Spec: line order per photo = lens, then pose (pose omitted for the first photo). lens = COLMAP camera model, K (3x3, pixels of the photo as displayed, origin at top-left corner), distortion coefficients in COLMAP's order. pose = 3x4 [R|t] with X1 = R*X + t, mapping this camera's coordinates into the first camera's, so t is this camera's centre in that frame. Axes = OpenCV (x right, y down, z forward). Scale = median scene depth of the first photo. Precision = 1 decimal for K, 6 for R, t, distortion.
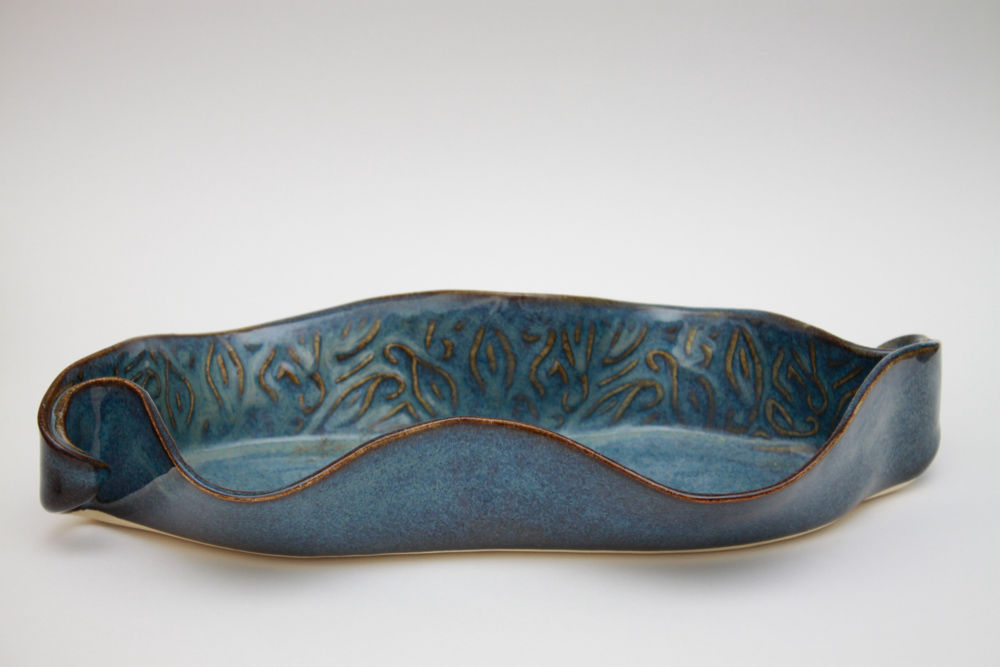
lens RADIAL K [[2380.1, 0, 499.6], [0, 2380.1, 331.9], [0, 0, 1]] dist [0.094645, 0.000000]
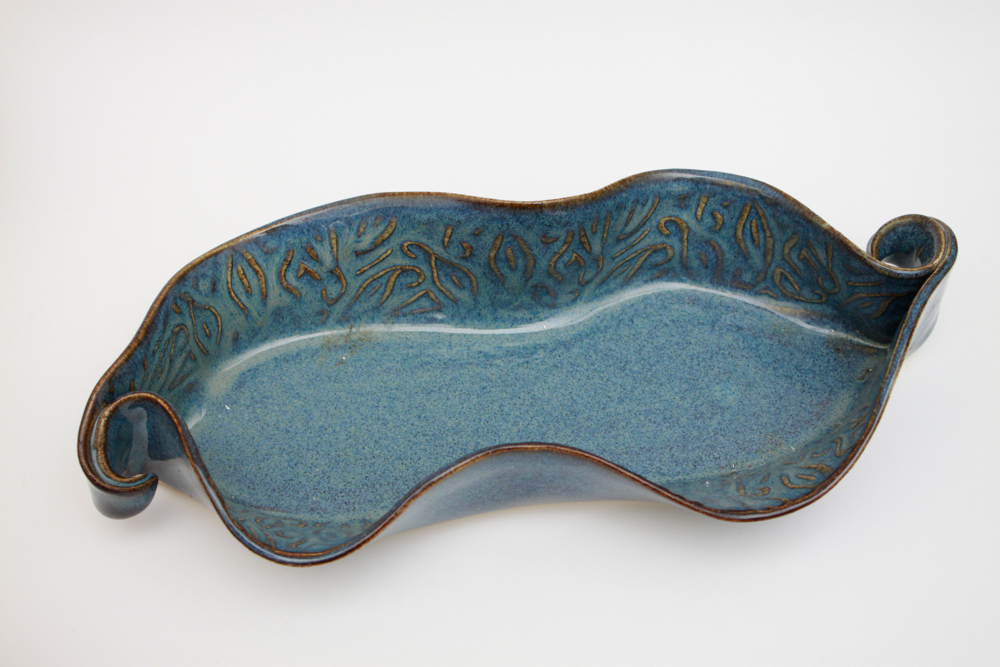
lens RADIAL K [[1562.2, 0, 499.3], [0, 1562.2, 333.3], [0, 0, 1]] dist [-0.024895, 0.000000]
pose [[0.996355, -0.070592, 0.047895, -0.041949], [0.033573, 0.840623, 0.540580, -0.318053], [-0.078422, -0.537001, 0.839928, 0.425955]]
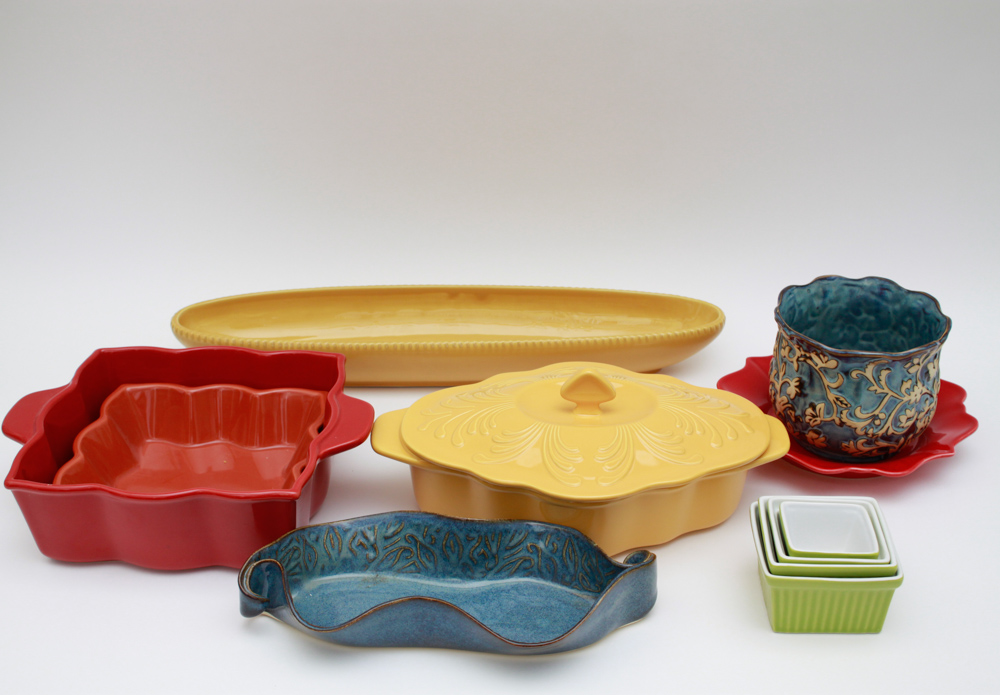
lens RADIAL K [[1475.1, 0, 497.1], [0, 1475.1, 348.6], [0, 0, 1]] dist [-0.061252, 0.000000]
pose [[0.990360, 0.053758, -0.127660, 0.197455], [-0.041980, 0.994760, 0.093225, -0.292702], [0.132003, -0.086967, 0.987427, -0.300352]]
